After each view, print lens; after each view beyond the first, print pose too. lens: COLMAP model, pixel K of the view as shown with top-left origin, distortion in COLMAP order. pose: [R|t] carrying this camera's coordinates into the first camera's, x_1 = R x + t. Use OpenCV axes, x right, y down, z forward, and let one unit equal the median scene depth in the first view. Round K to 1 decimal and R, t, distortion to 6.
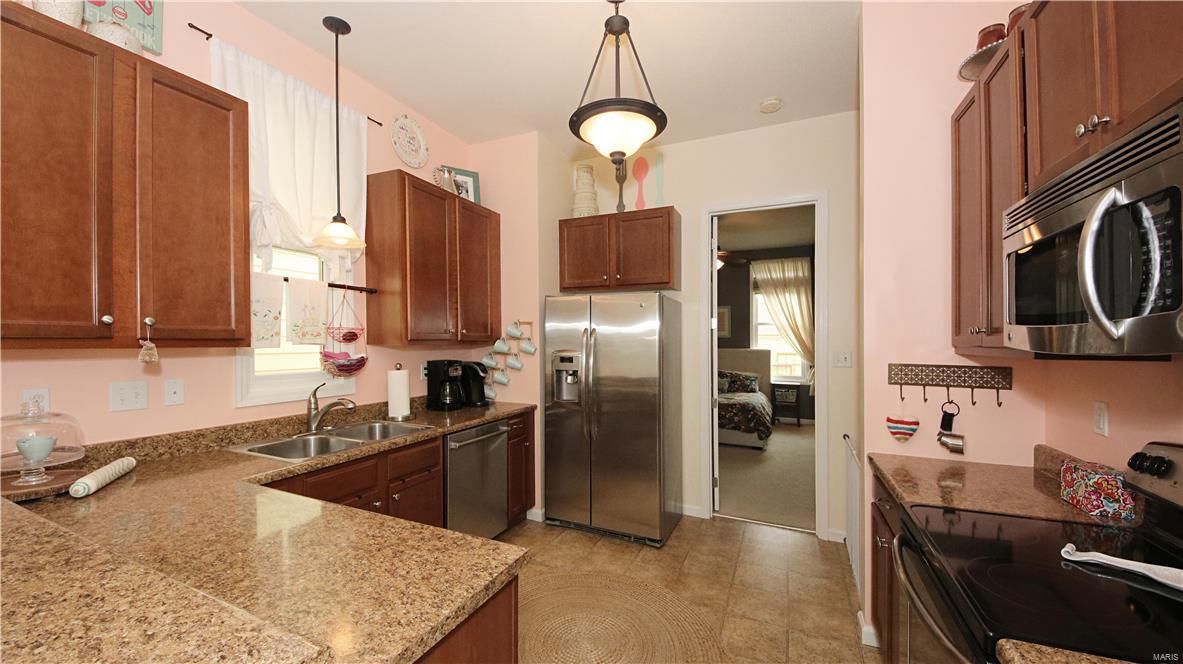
lens RADIAL K [[436.8, 0, 596.6], [0, 436.8, 336.0], [0, 0, 1]] dist [0.001422, -0.000115]
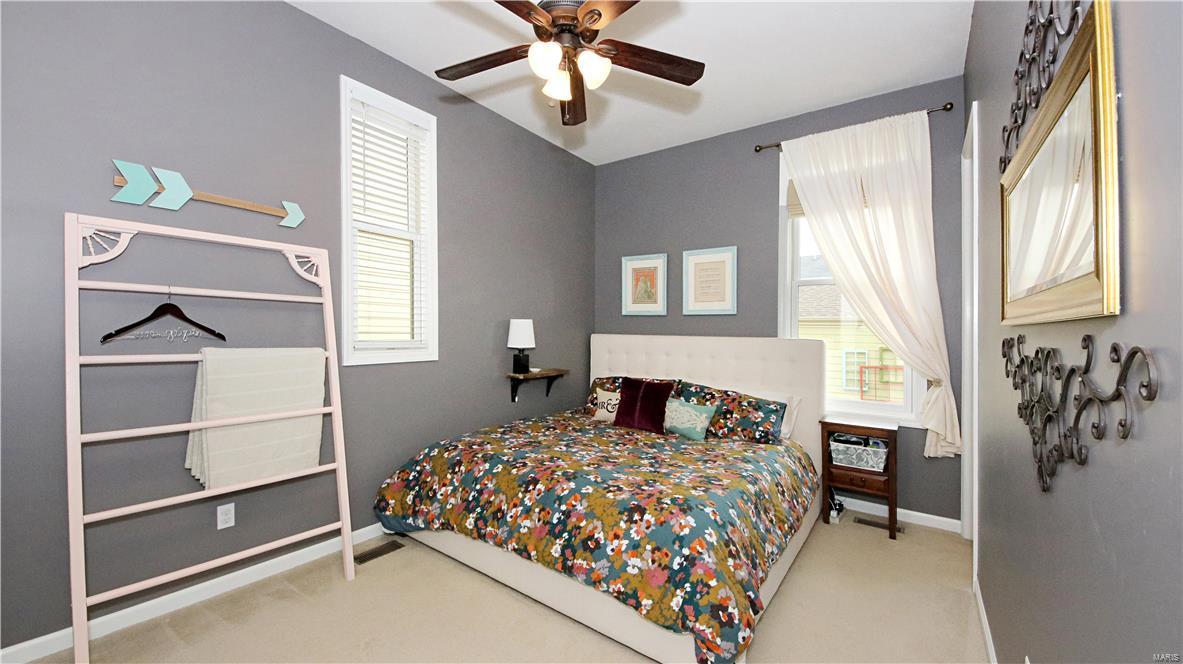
lens RADIAL K [[436.8, 0, 590.7], [0, 436.8, 327.1], [0, 0, 1]] dist [0.001422, -0.000115]
pose [[0.976488, 0.015498, -0.215015, 0.557463], [-0.015763, 0.999876, 0.000482, 0.042477], [0.214995, 0.002918, 0.976611, 1.106205]]
